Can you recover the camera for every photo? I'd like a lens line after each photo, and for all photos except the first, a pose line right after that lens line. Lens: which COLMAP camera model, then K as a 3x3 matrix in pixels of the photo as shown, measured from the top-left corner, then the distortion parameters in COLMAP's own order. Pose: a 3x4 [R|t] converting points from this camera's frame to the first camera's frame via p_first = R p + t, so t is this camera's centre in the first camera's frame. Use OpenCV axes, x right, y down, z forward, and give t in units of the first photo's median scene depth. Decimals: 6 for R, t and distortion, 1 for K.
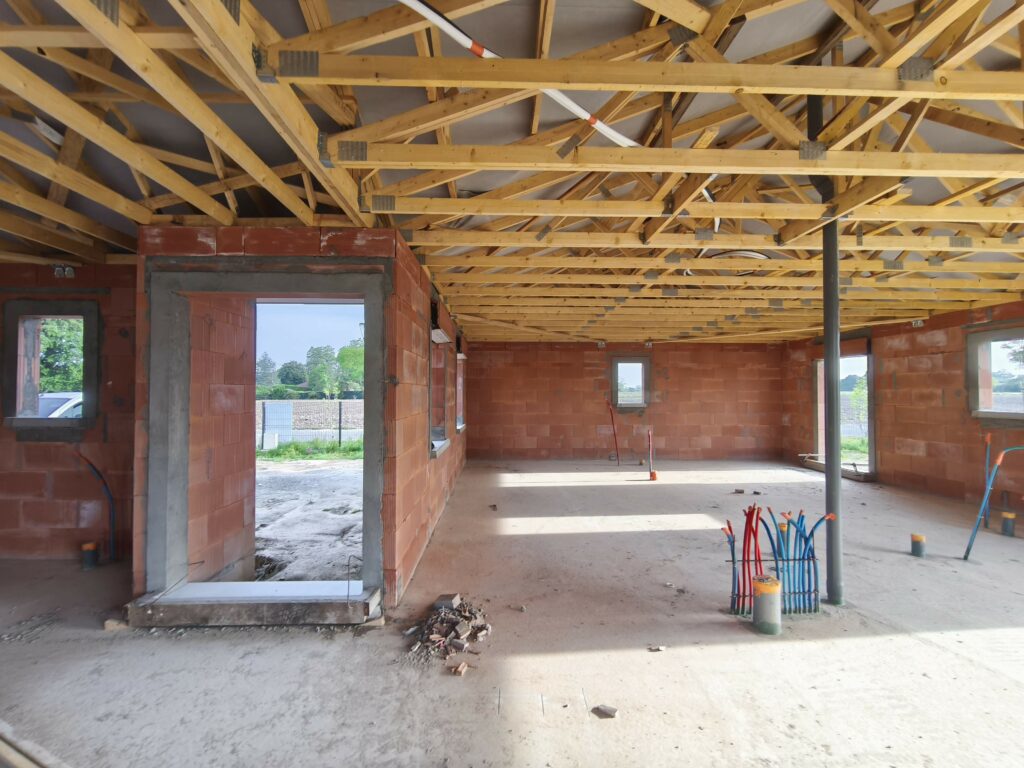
lens RADIAL K [[433.0, 0, 509.7], [0, 433.0, 385.2], [0, 0, 1]] dist [0.006729, -0.000883]
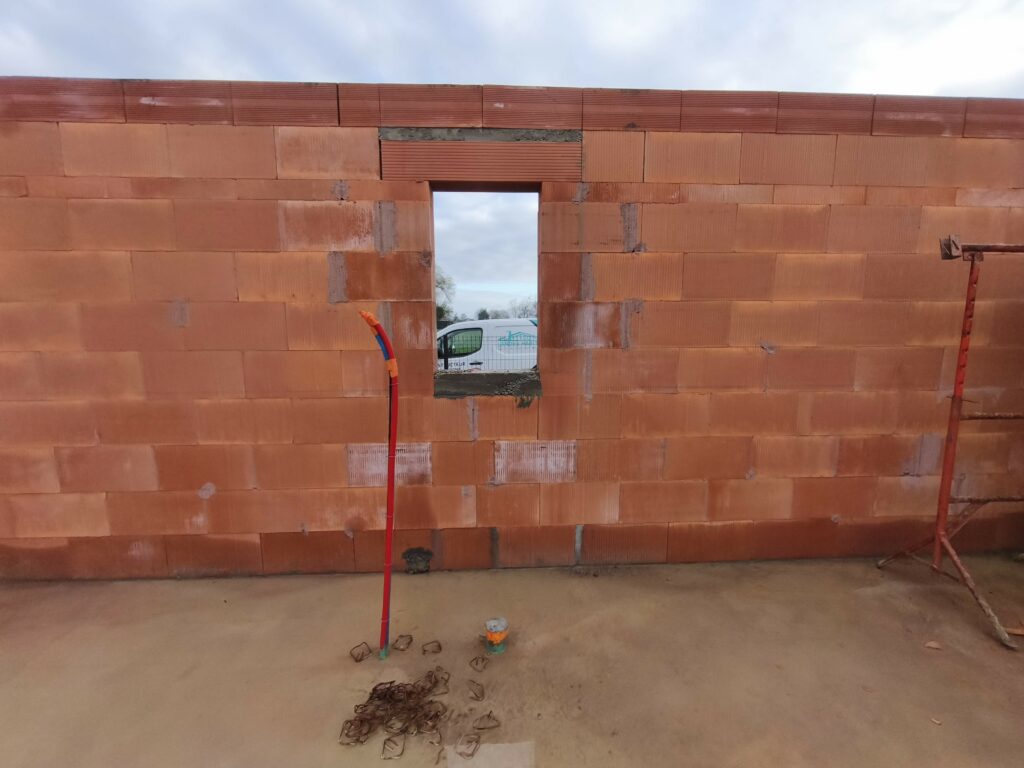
lens RADIAL K [[433.0, 0, 513.2], [0, 433.0, 386.8], [0, 0, 1]] dist [0.006729, -0.000883]
pose [[0.999827, -0.006135, 0.017551, 0.291005], [0.003401, 0.988407, 0.151791, 0.022401], [-0.018279, -0.151705, 0.988257, 0.755792]]
